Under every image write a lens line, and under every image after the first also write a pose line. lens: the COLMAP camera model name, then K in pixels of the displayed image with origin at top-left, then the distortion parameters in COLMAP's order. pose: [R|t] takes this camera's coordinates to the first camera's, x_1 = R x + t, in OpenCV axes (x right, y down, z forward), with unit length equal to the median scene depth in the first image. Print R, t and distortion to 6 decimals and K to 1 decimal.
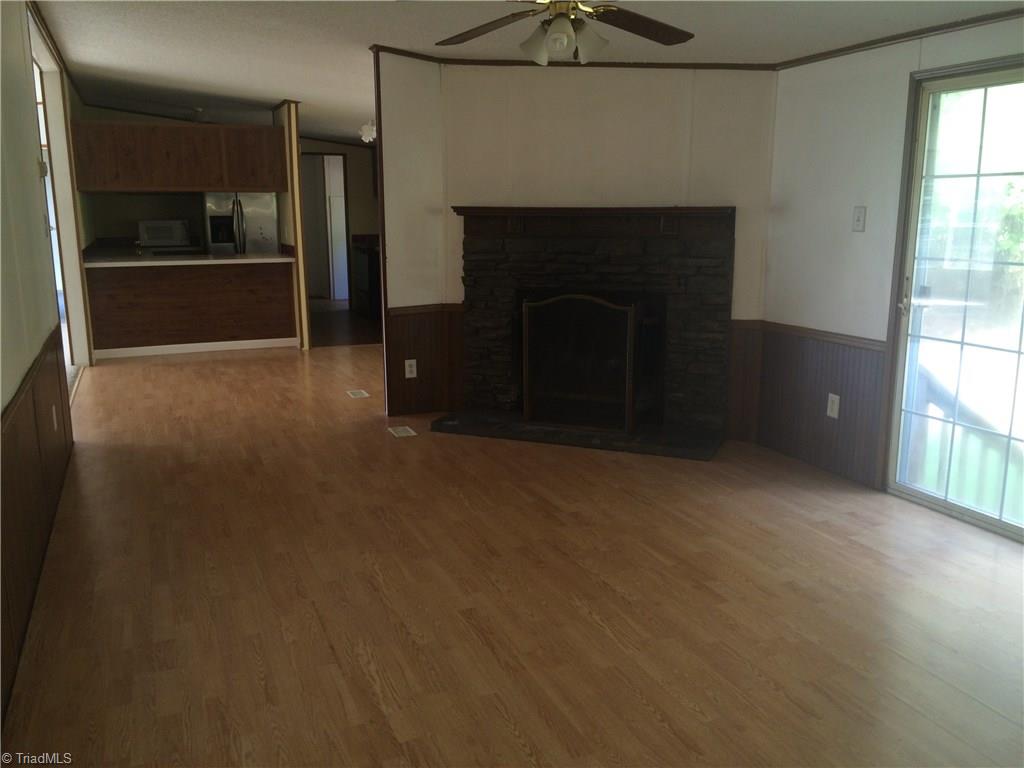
lens RADIAL K [[871.3, 0, 518.2], [0, 871.3, 386.1], [0, 0, 1]] dist [0.052197, -0.009799]
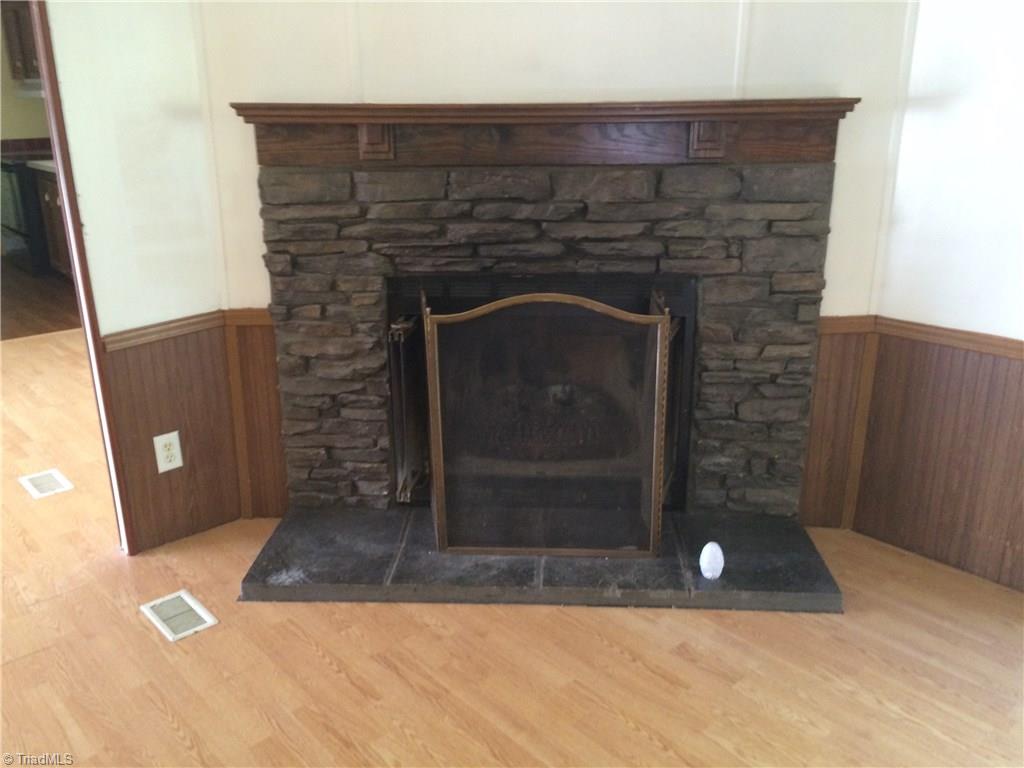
lens RADIAL K [[871.3, 0, 518.2], [0, 871.3, 386.1], [0, 0, 1]] dist [0.052197, -0.009799]
pose [[0.943428, -0.114122, 0.311320, -0.093611], [0.075451, 0.988161, 0.133585, -0.112434], [-0.322879, -0.102539, 0.940869, 0.518429]]
